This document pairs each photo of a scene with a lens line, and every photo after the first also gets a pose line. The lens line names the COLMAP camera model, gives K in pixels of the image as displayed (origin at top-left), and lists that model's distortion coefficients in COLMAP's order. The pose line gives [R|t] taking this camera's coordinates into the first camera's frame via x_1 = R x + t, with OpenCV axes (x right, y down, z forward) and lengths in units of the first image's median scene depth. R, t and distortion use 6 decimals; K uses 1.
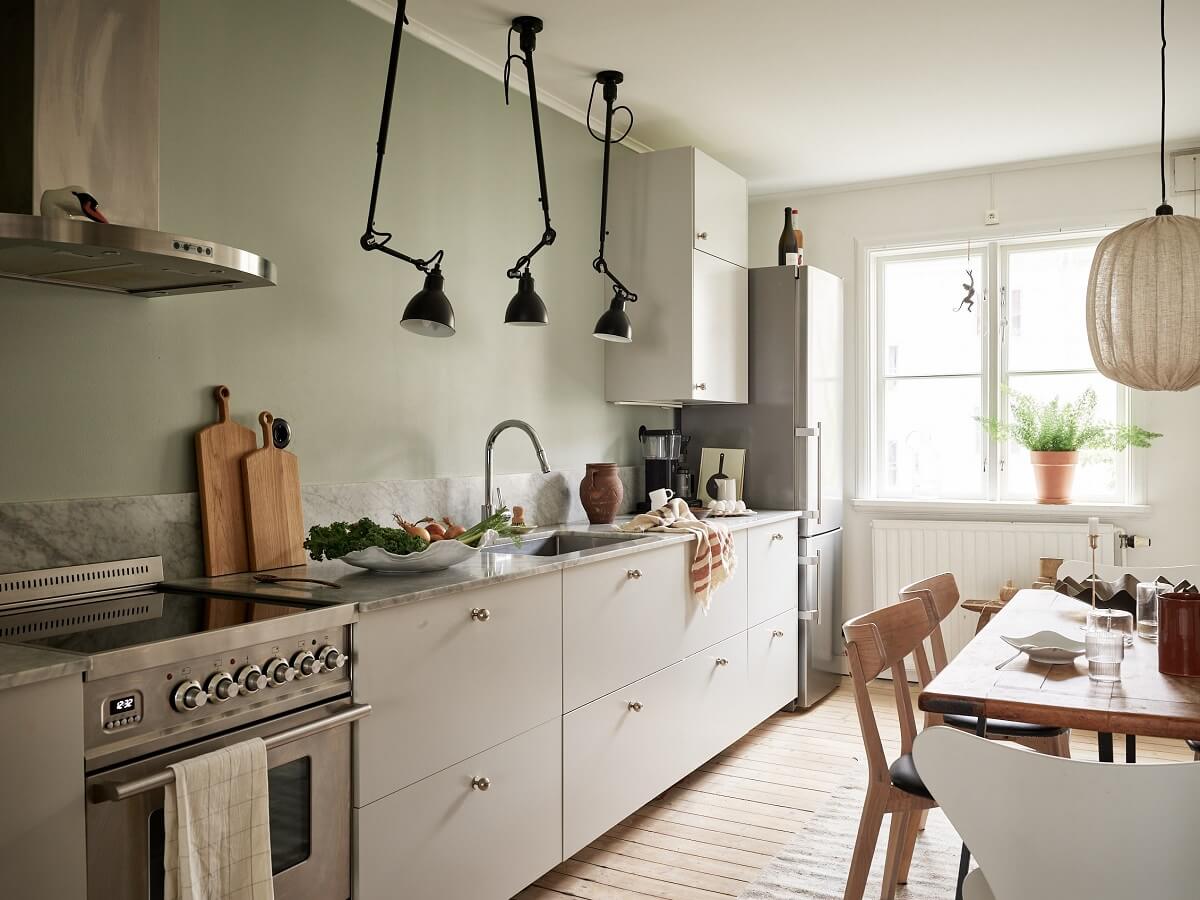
lens RADIAL K [[1044.3, 0, 600.0], [0, 1044.3, 450.0], [0, 0, 1]] dist [0.009811, -0.019543]
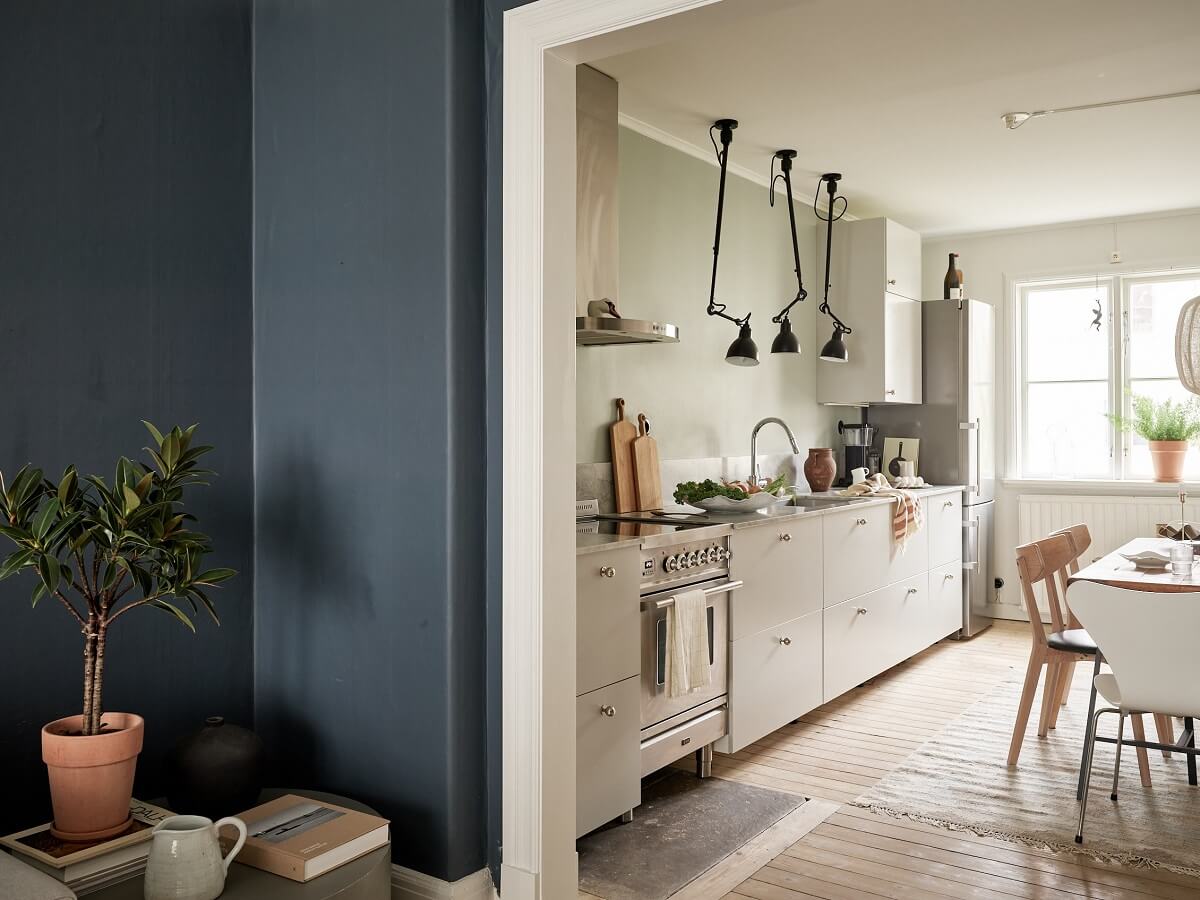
lens RADIAL K [[1039.8, 0, 597.2], [0, 1039.8, 423.6], [0, 0, 1]] dist [0.010478, -0.018451]
pose [[0.993883, 0.000613, -0.110435, -0.160115], [-0.002522, 0.999850, -0.017150, 0.005059], [0.110408, 0.017324, 0.993735, -0.463799]]
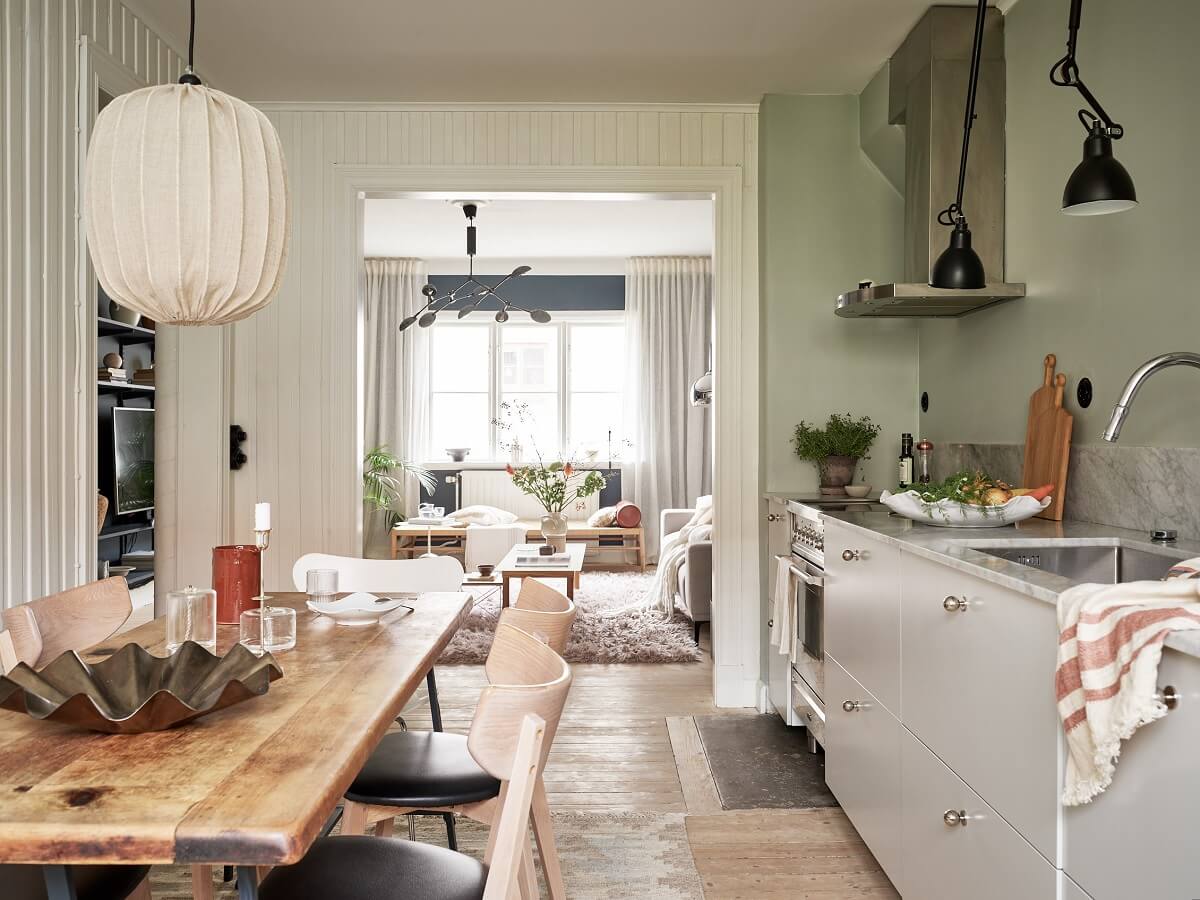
lens RADIAL K [[1044.3, 0, 600.0], [0, 1044.3, 450.0], [0, 0, 1]] dist [0.009811, -0.019543]
pose [[-0.874987, 0.010552, -0.484031, 0.469490], [-0.002272, 0.999662, 0.025899, 0.011618], [0.484141, 0.023761, -0.874667, 1.305939]]
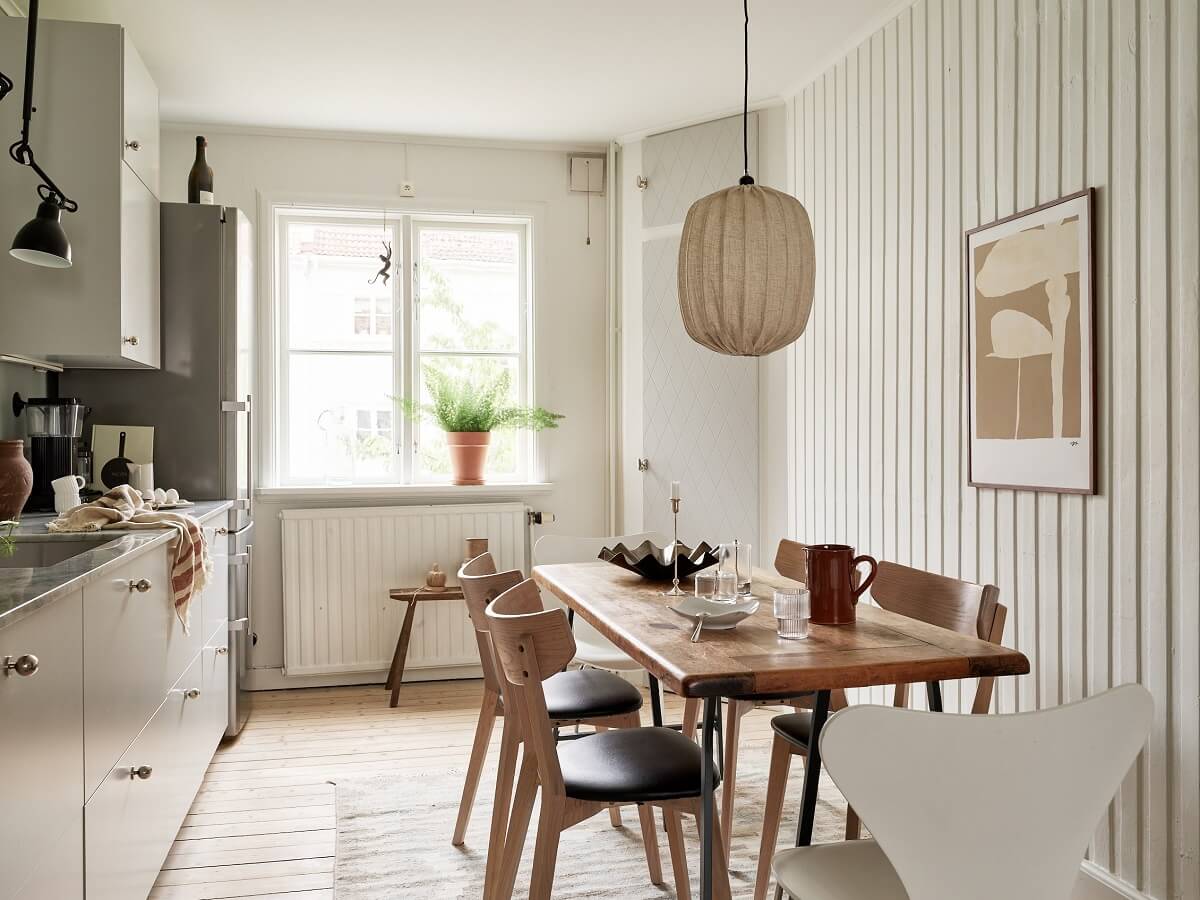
lens RADIAL K [[1045.2, 0, 599.1], [0, 1045.2, 440.0], [0, 0, 1]] dist [0.028212, -0.063465]
pose [[0.749610, 0.000881, 0.661879, -0.184899], [0.007009, 0.999932, -0.009269, 0.026053], [-0.661842, 0.011587, 0.749554, 0.233526]]
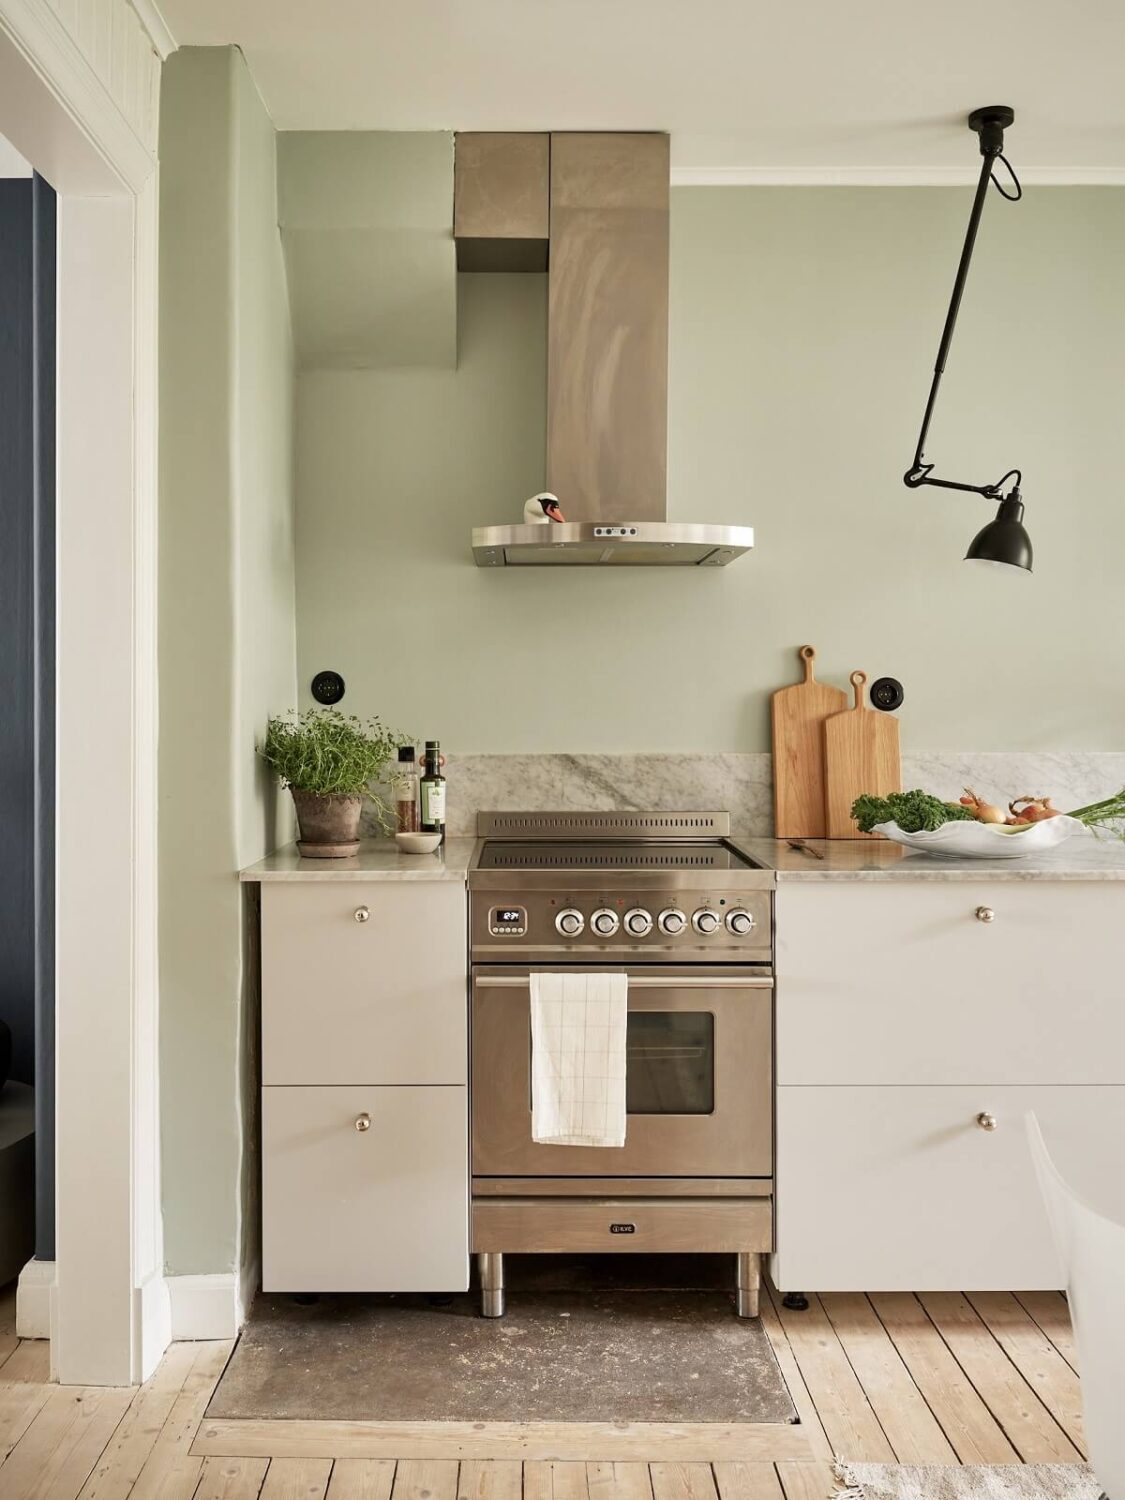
lens RADIAL K [[1306.5, 0, 527.3], [0, 1306.5, 697.7], [0, 0, 1]] dist [0.028212, -0.063465]
pose [[0.479043, -0.001641, -0.877790, 0.434668], [-0.009234, 0.999933, -0.006909, -0.001475], [0.877743, 0.011415, 0.478995, 0.133558]]
